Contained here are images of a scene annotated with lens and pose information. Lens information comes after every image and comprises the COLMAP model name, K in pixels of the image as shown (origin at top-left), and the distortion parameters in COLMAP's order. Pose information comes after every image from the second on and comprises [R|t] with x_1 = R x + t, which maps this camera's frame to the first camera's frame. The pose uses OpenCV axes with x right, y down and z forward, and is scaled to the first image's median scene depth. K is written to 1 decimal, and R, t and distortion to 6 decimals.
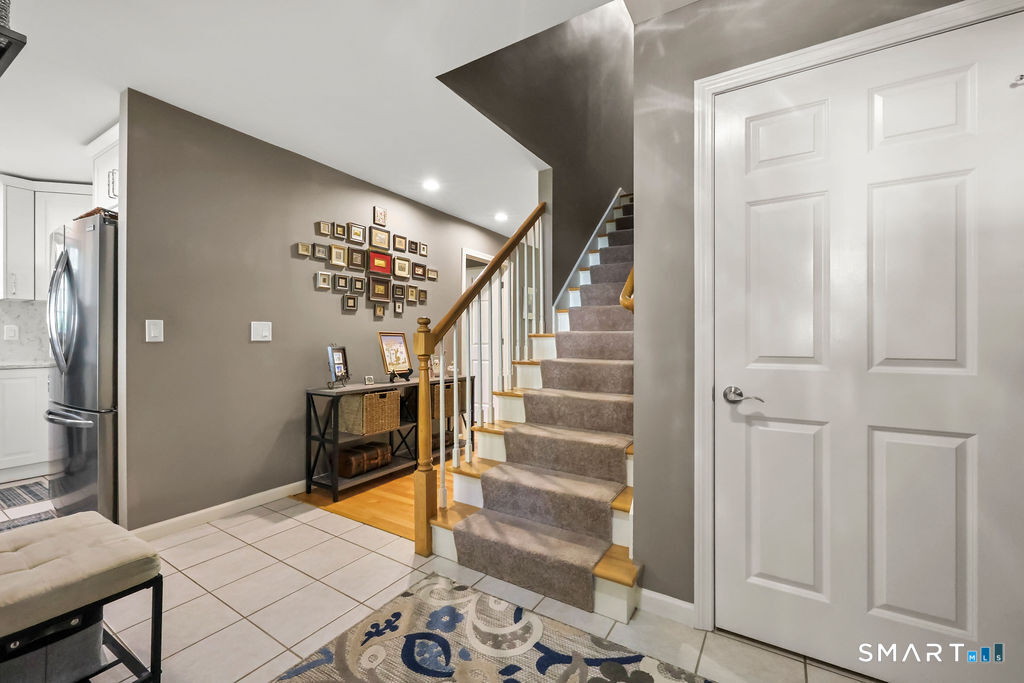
lens RADIAL K [[416.0, 0, 512.8], [0, 416.0, 342.9], [0, 0, 1]] dist [-0.001533, 0.000018]
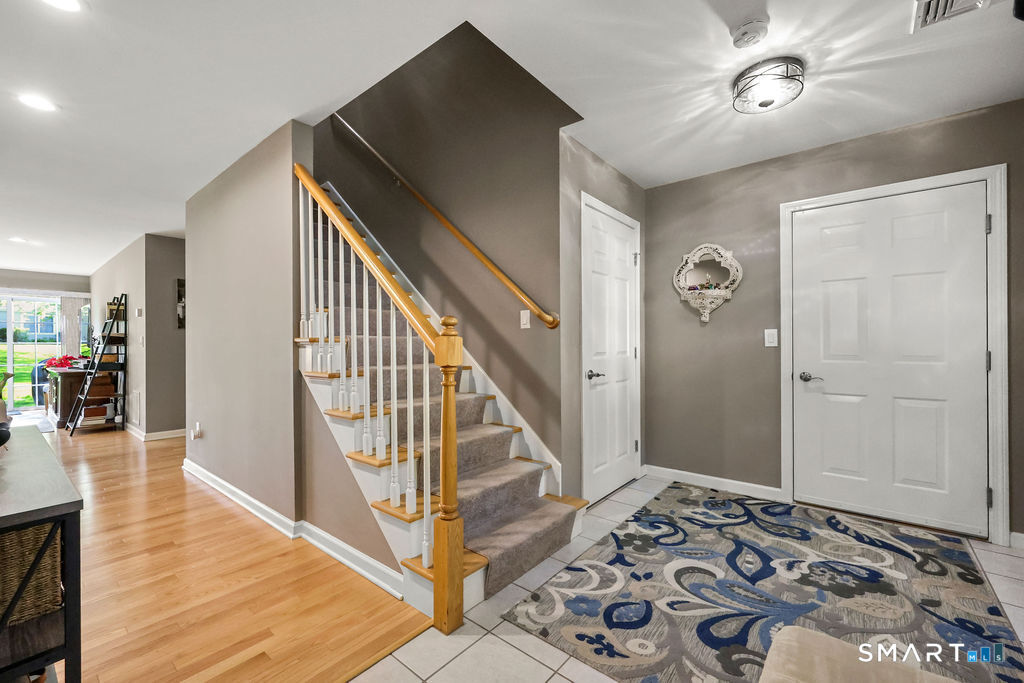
lens RADIAL K [[416.0, 0, 512.8], [0, 416.0, 342.9], [0, 0, 1]] dist [-0.001533, 0.000018]
pose [[0.135704, -0.000690, 0.990749, -1.293750], [0.005861, 0.999983, -0.000107, -0.014760], [-0.990732, 0.005821, 0.135706, 1.068226]]
